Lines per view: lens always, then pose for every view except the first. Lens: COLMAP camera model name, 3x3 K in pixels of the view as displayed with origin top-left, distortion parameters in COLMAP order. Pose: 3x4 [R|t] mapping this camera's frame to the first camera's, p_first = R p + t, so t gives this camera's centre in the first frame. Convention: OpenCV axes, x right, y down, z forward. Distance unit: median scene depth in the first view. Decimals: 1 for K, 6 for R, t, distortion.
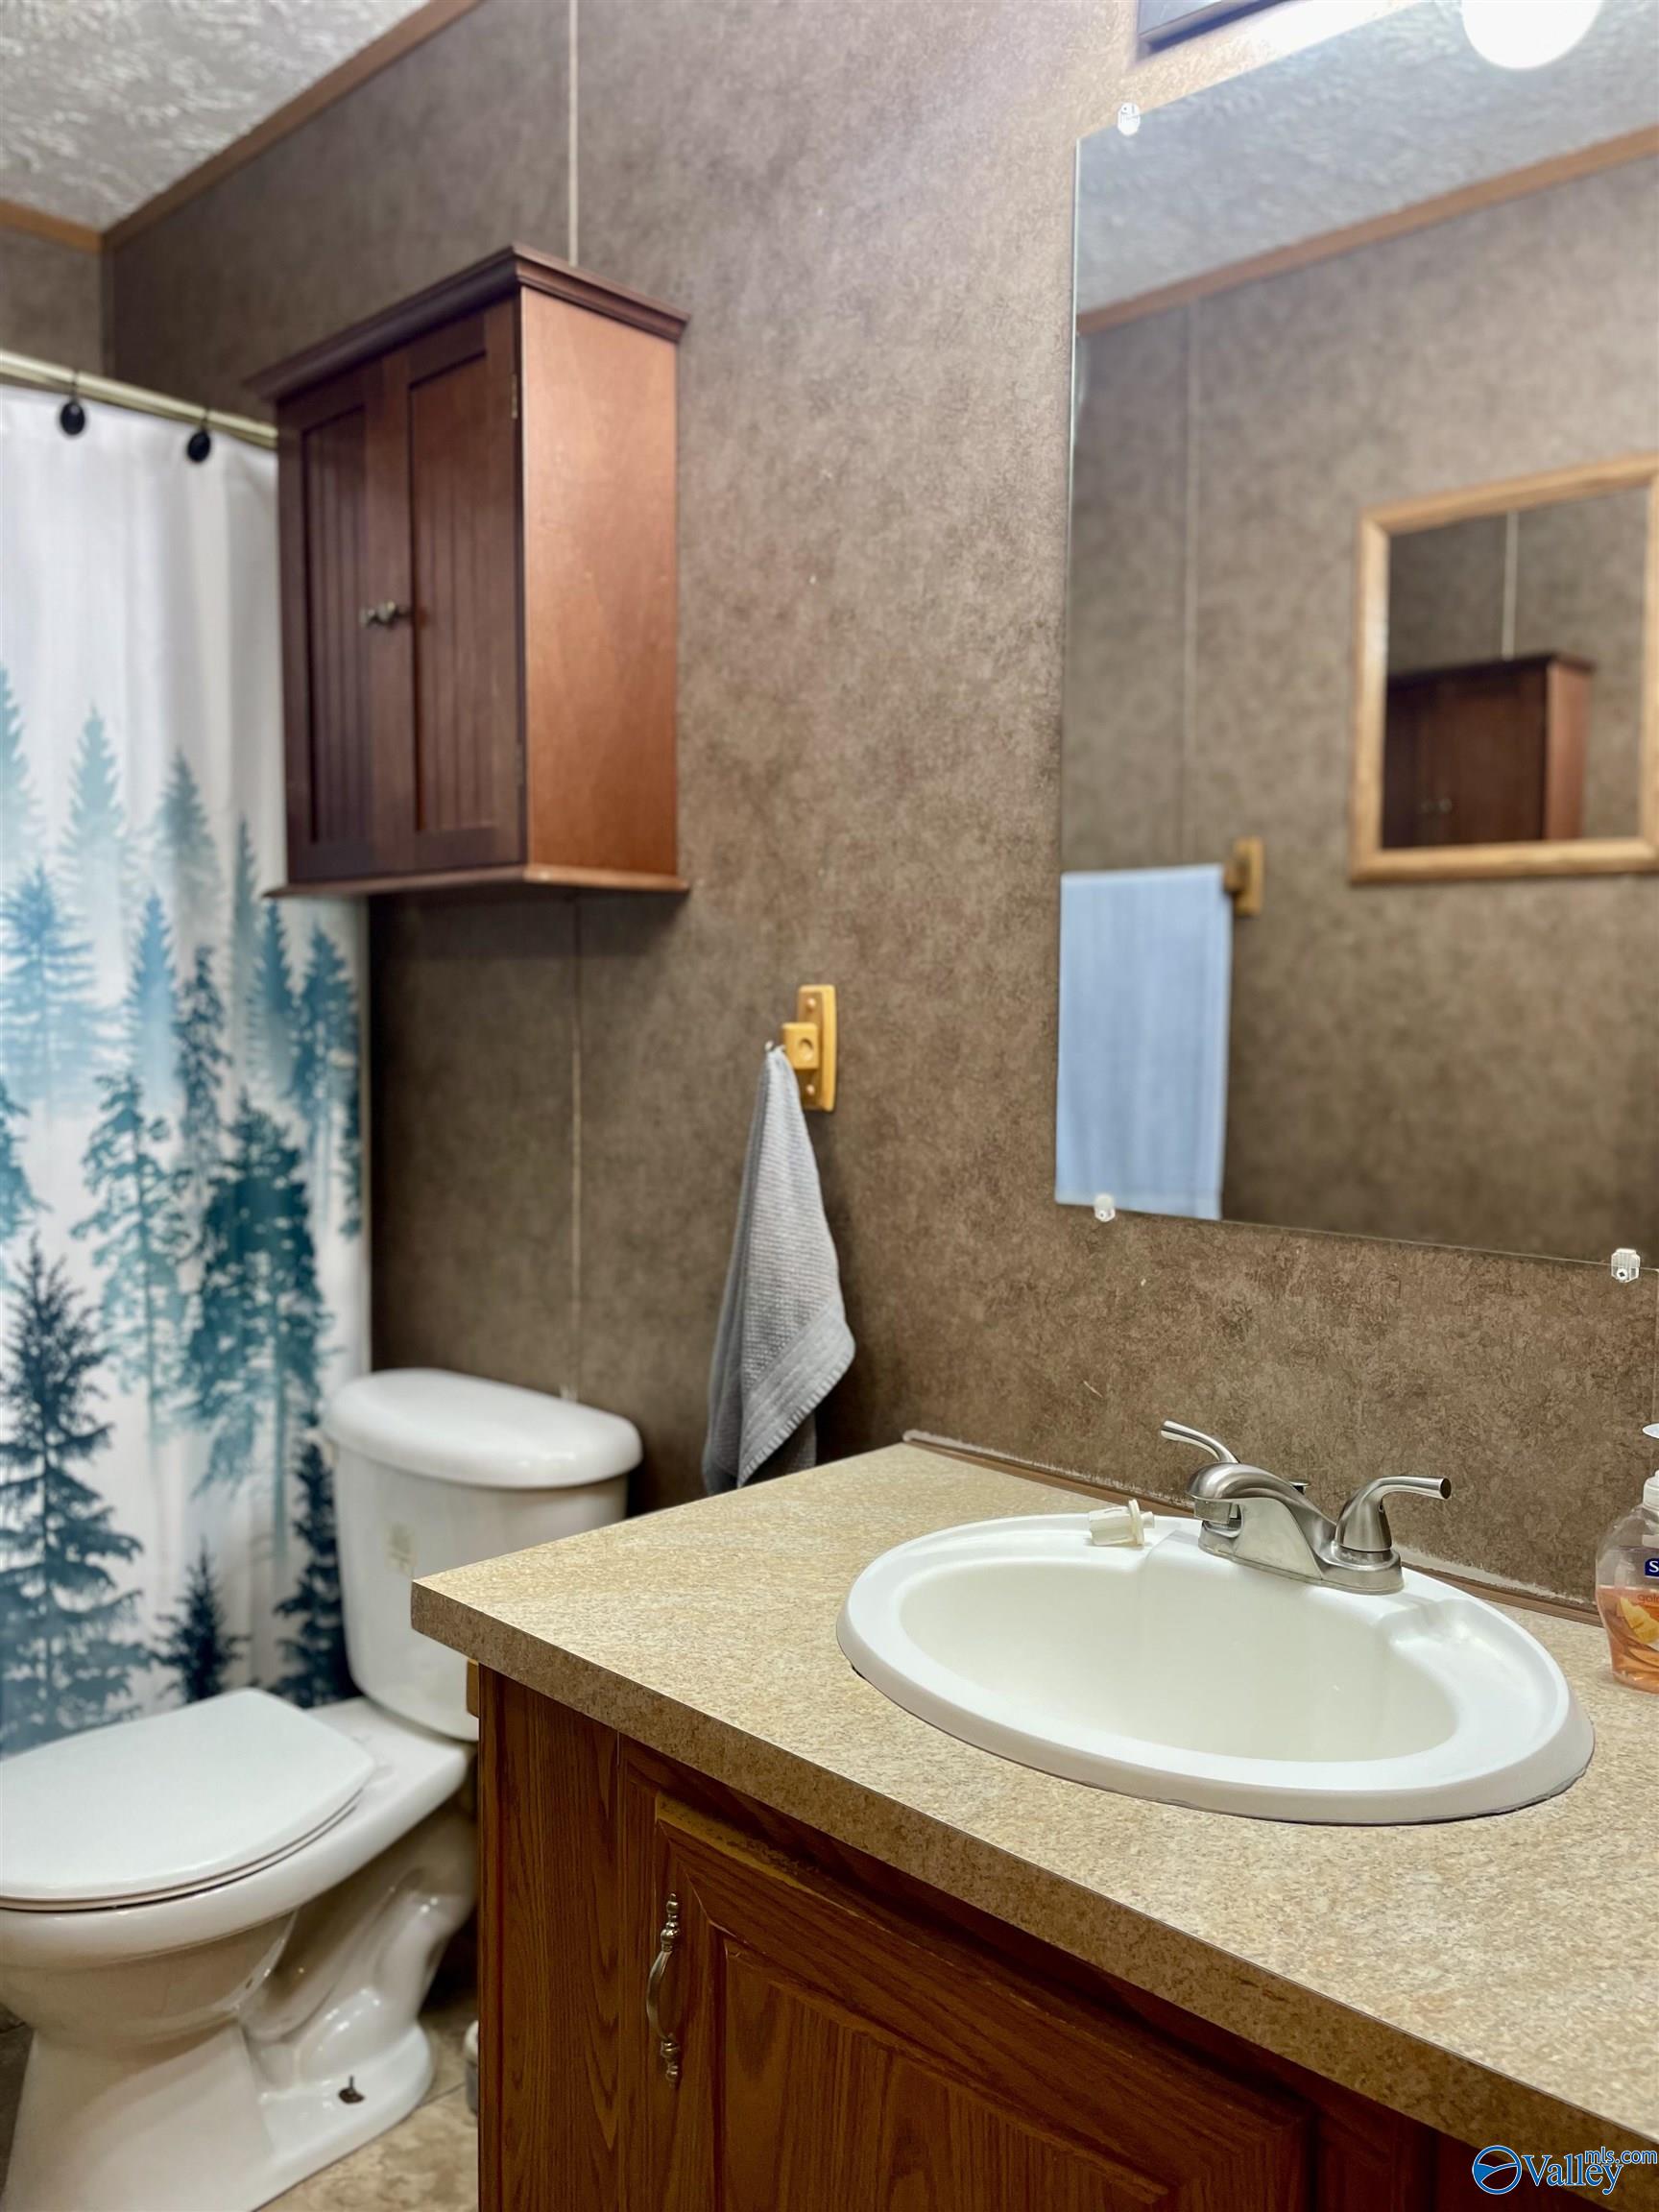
lens RADIAL K [[1679.9, 0, 829.5], [0, 1679.9, 1106.0], [0, 0, 1]] dist [0.096919, -0.133154]
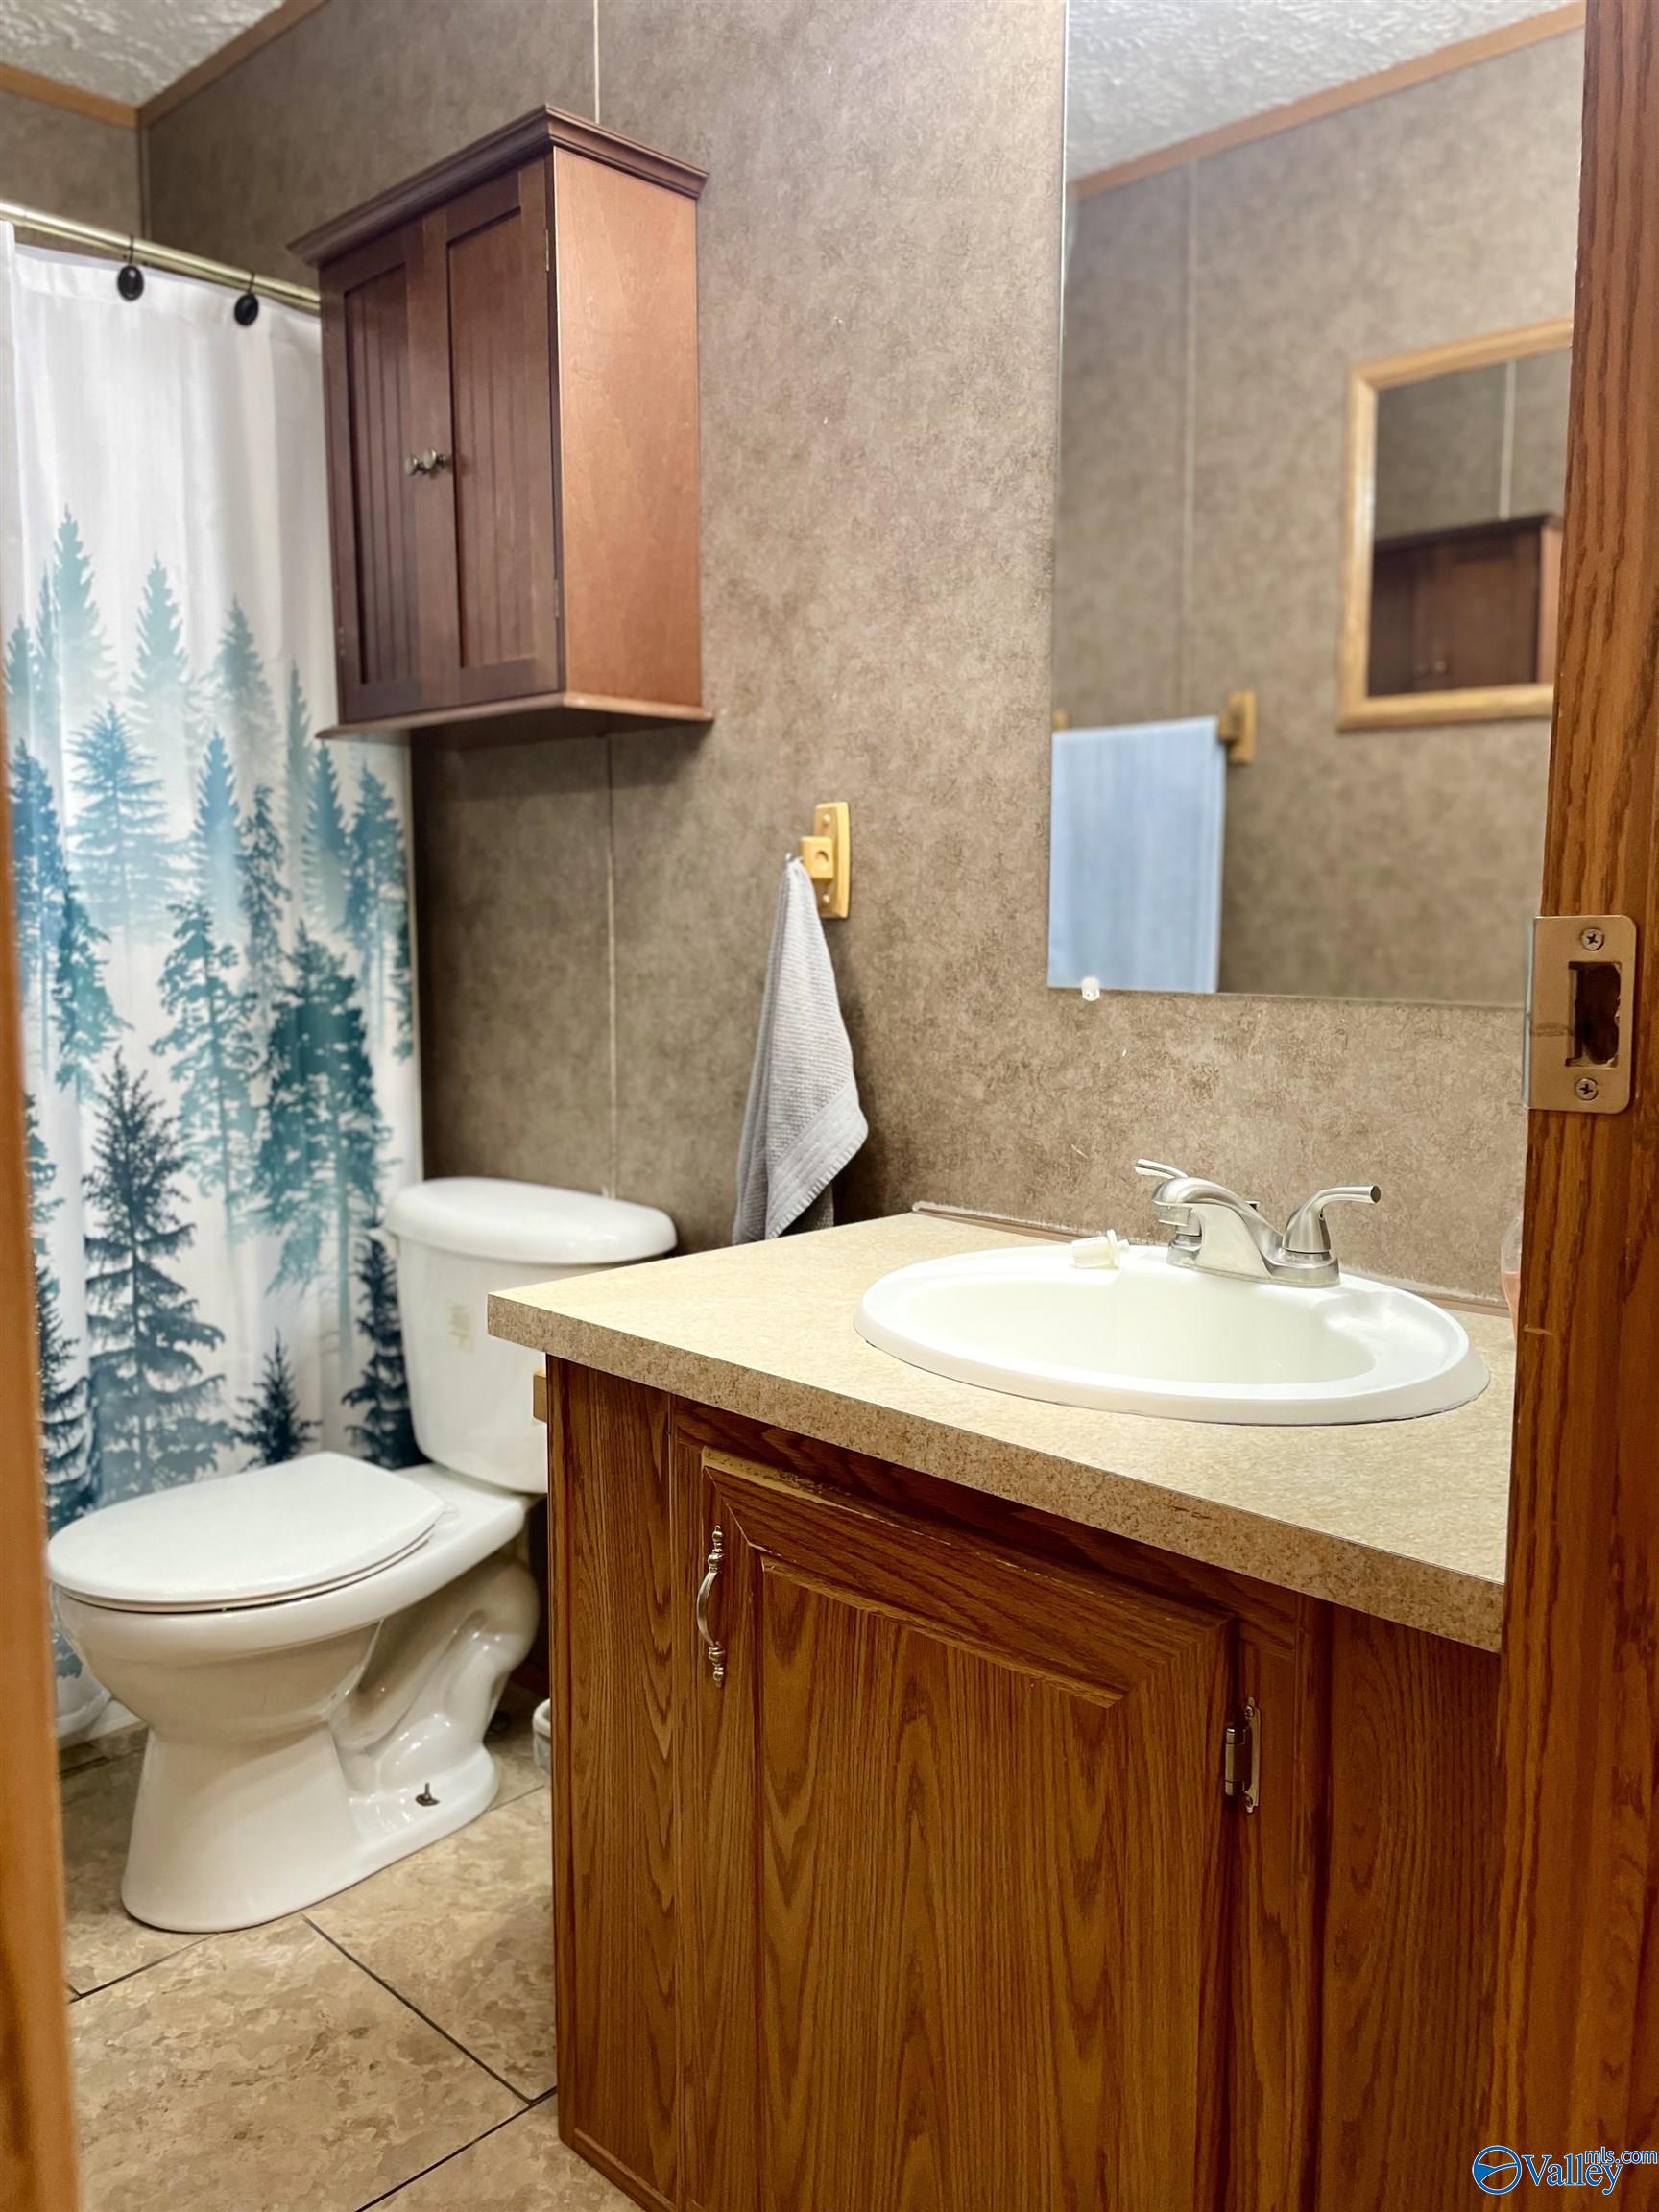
lens RADIAL K [[1671.3, 0, 829.1], [0, 1671.3, 1100.3], [0, 0, 1]] dist [0.092943, -0.123487]
pose [[0.999937, -0.006647, -0.009097, -0.000621], [0.007140, 0.998446, 0.055261, 0.059290], [0.008716, -0.055323, 0.998430, -0.095837]]
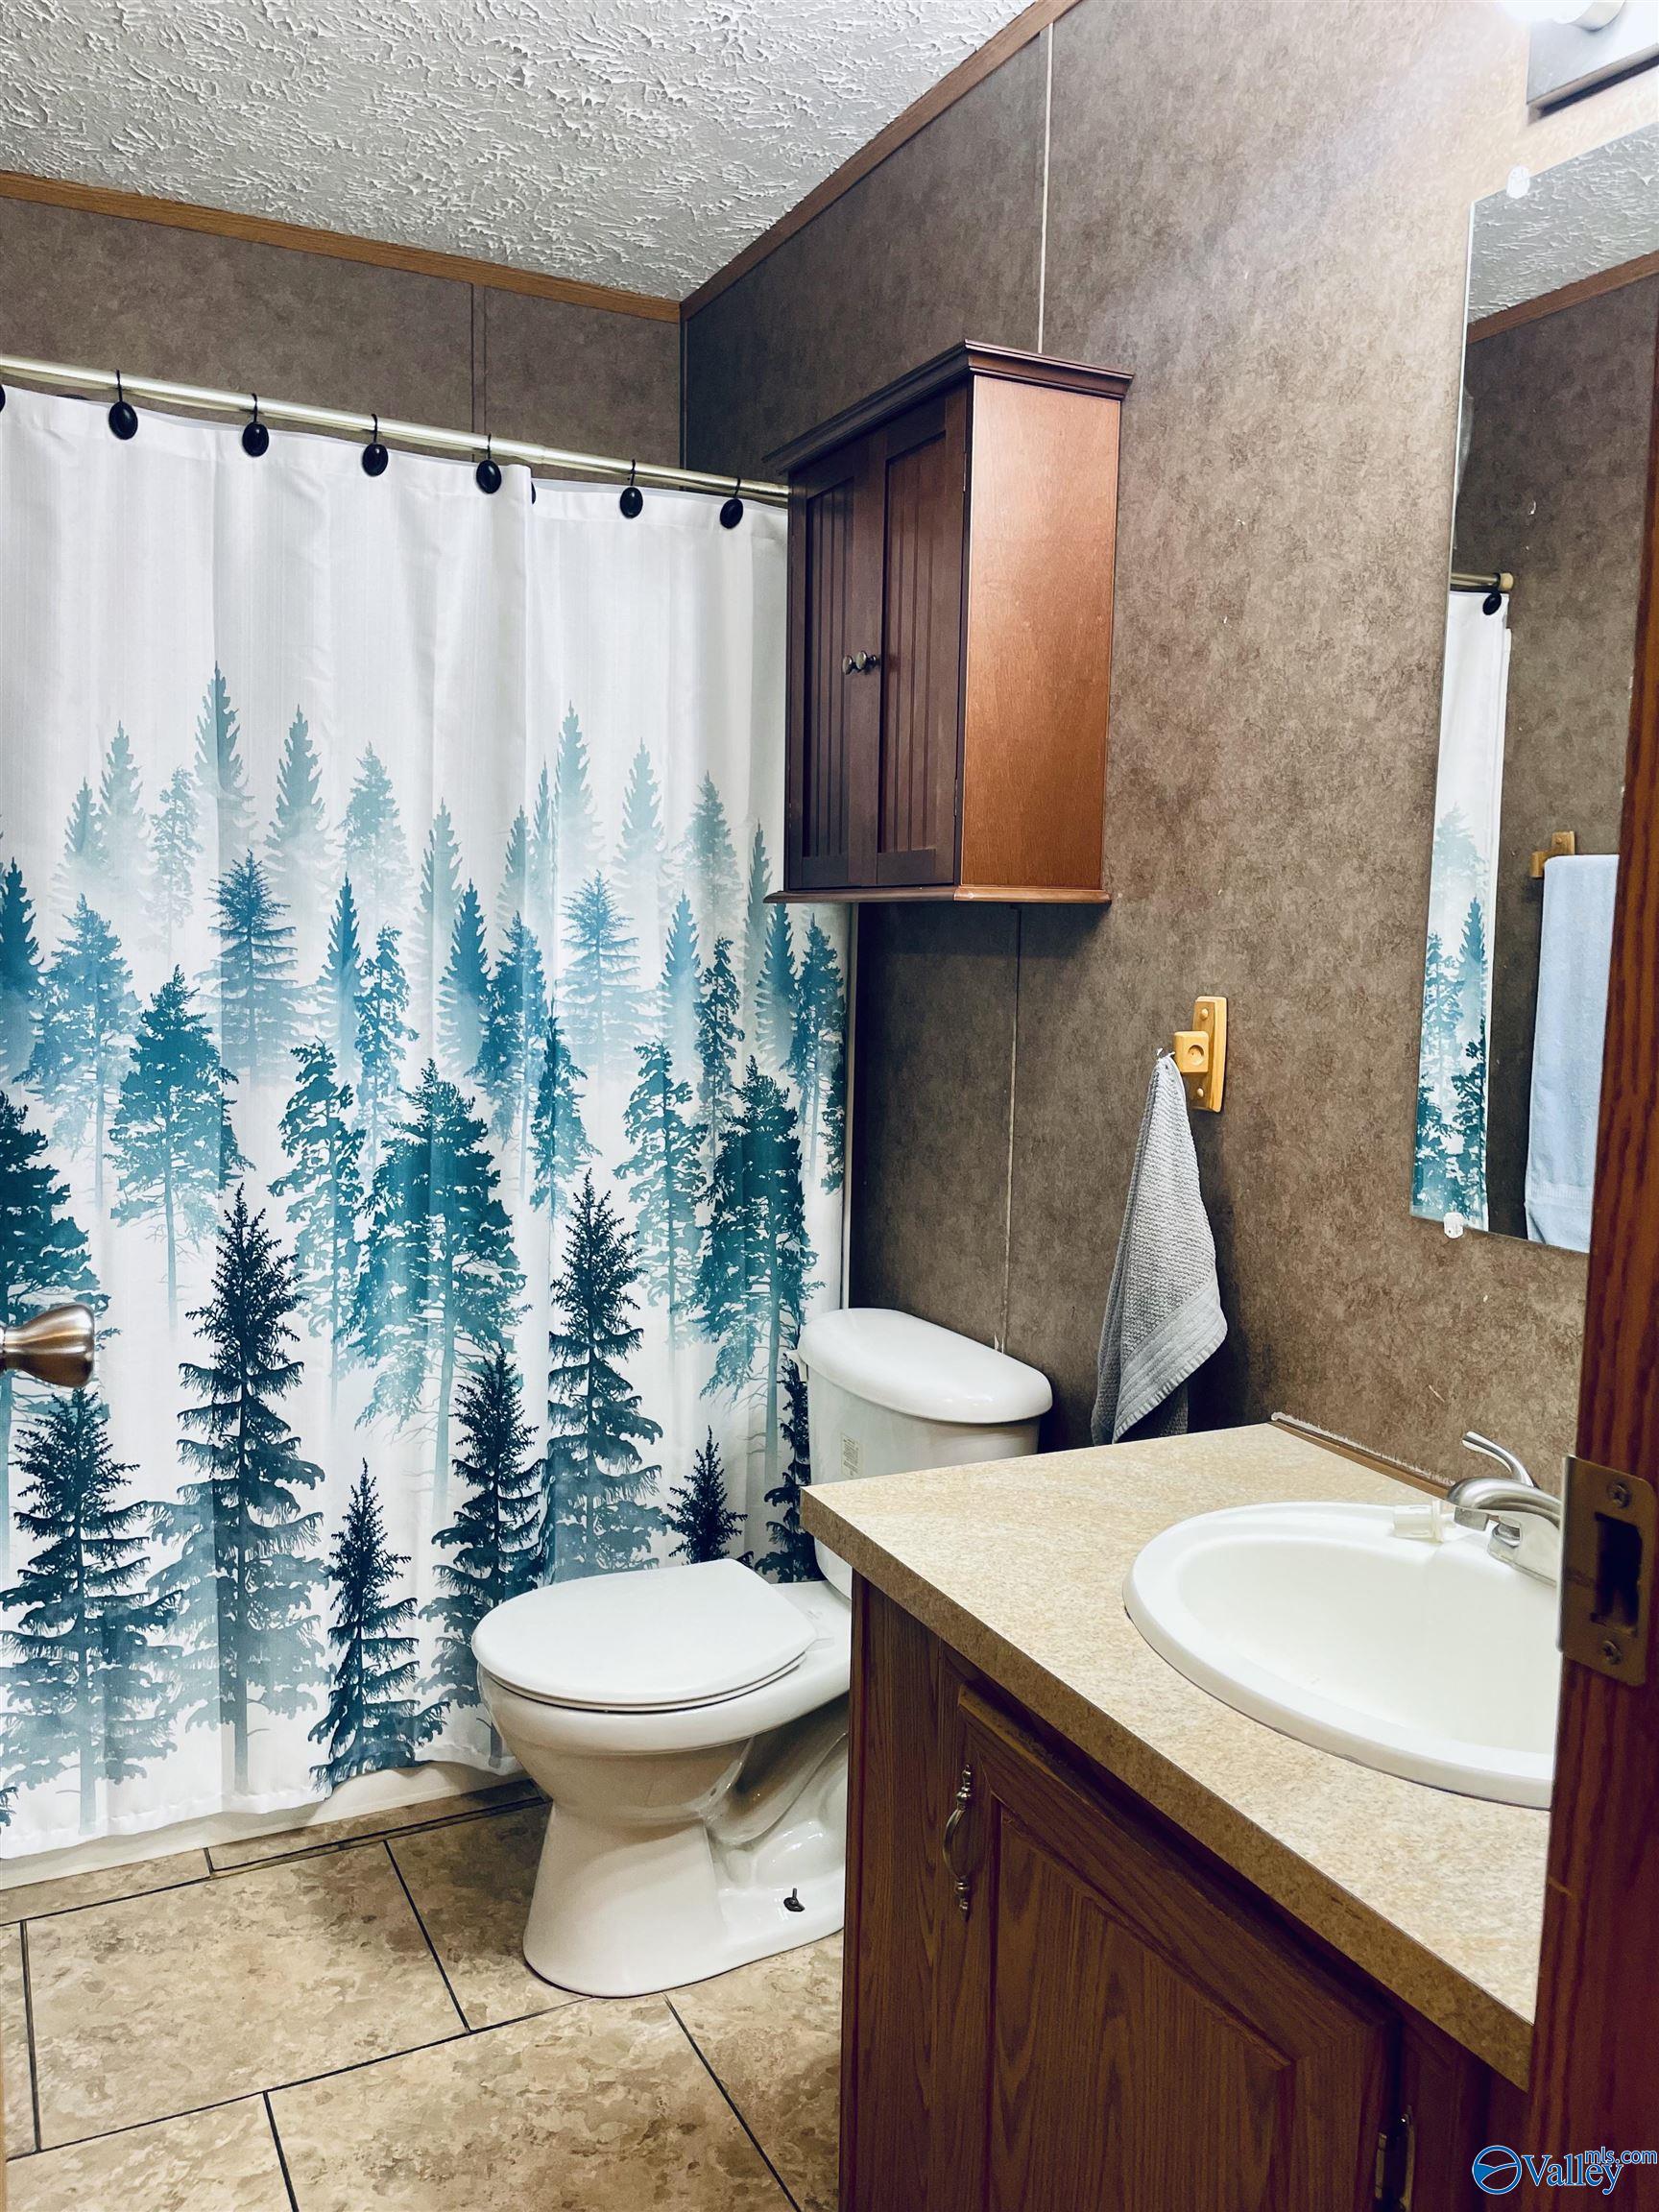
lens RADIAL K [[1664.1, 0, 818.9], [0, 1664.1, 1112.1], [0, 0, 1]] dist [0.109611, -0.143766]
pose [[0.940513, 0.048171, -0.336325, 0.116669], [-0.033704, 0.998243, 0.048723, -0.039632], [0.338082, -0.034489, 0.940485, -0.101922]]
